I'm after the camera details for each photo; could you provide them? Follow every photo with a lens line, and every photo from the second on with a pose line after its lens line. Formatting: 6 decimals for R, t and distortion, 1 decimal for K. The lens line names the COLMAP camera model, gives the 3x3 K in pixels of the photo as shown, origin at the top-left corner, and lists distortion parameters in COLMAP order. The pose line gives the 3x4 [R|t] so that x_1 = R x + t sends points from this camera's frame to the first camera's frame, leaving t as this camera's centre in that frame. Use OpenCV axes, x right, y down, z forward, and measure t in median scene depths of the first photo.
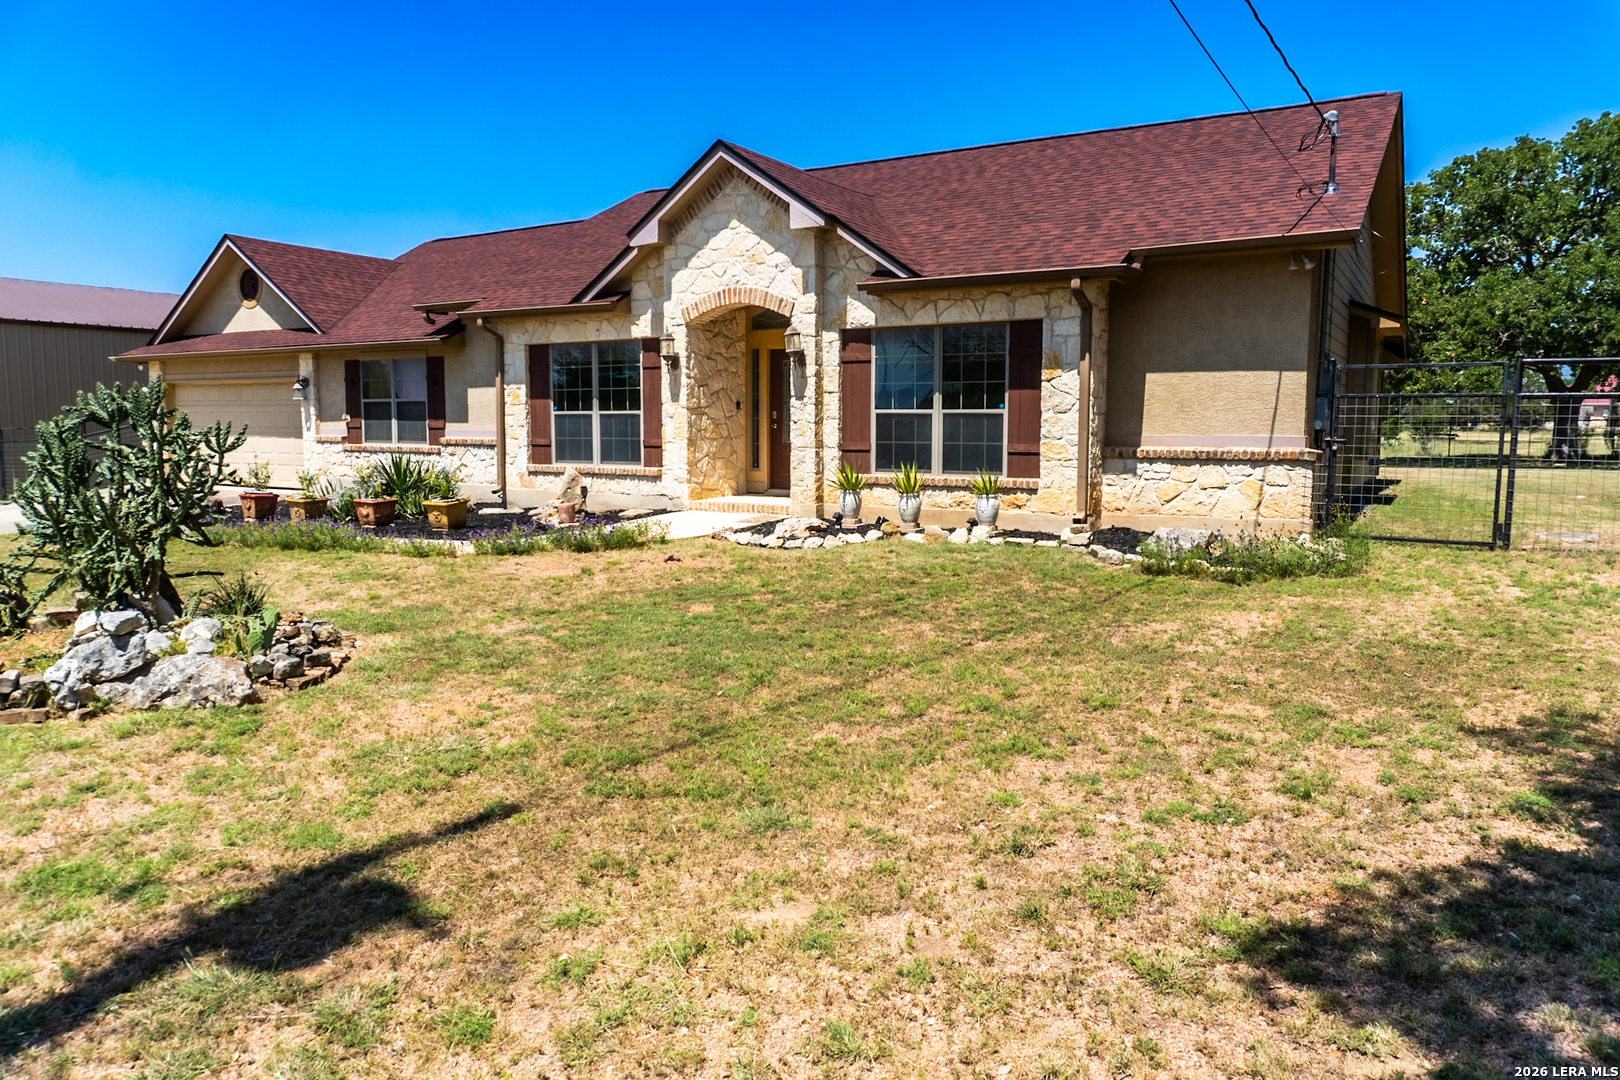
lens RADIAL K [[1072.0, 0, 810.0], [0, 1072.0, 540.0], [0, 0, 1]] dist [-0.027021, 0.000936]
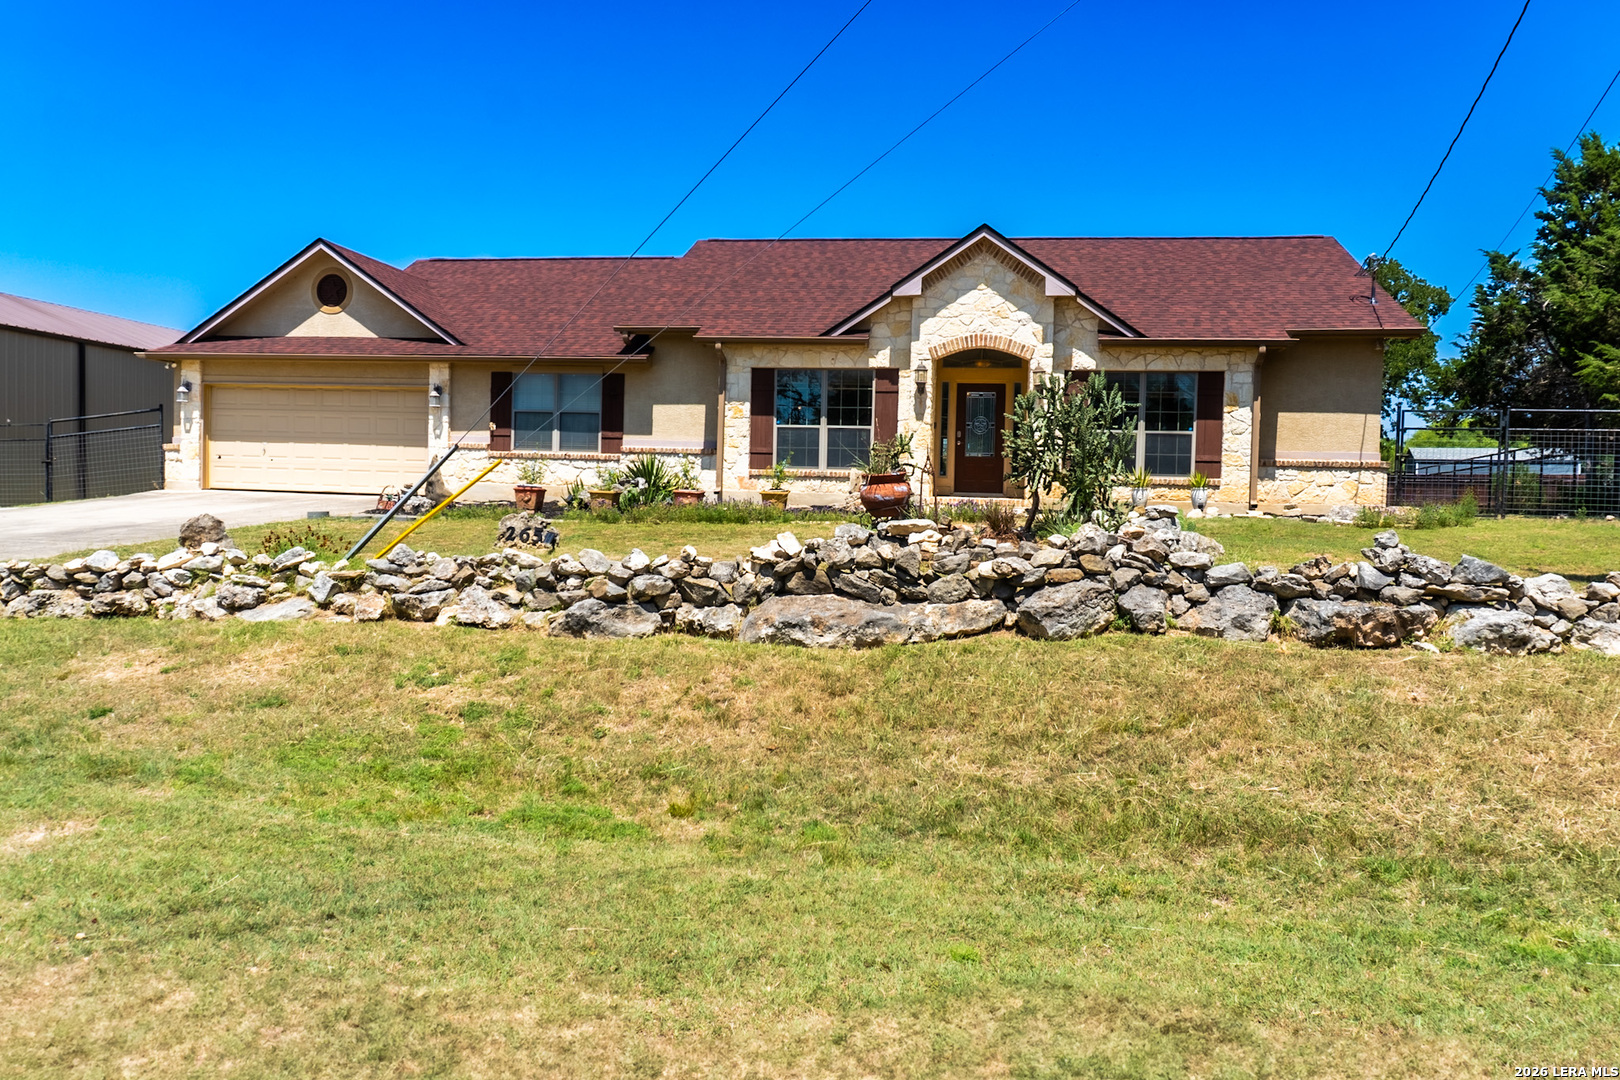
lens RADIAL K [[1094.5, 0, 810.0], [0, 1094.5, 540.0], [0, 0, 1]] dist [-0.004218, -0.001284]
pose [[0.922487, 0.004643, 0.386001, -0.767286], [0.019356, 0.998113, -0.058266, 0.089597], [-0.385543, 0.061221, 0.920657, -0.141107]]
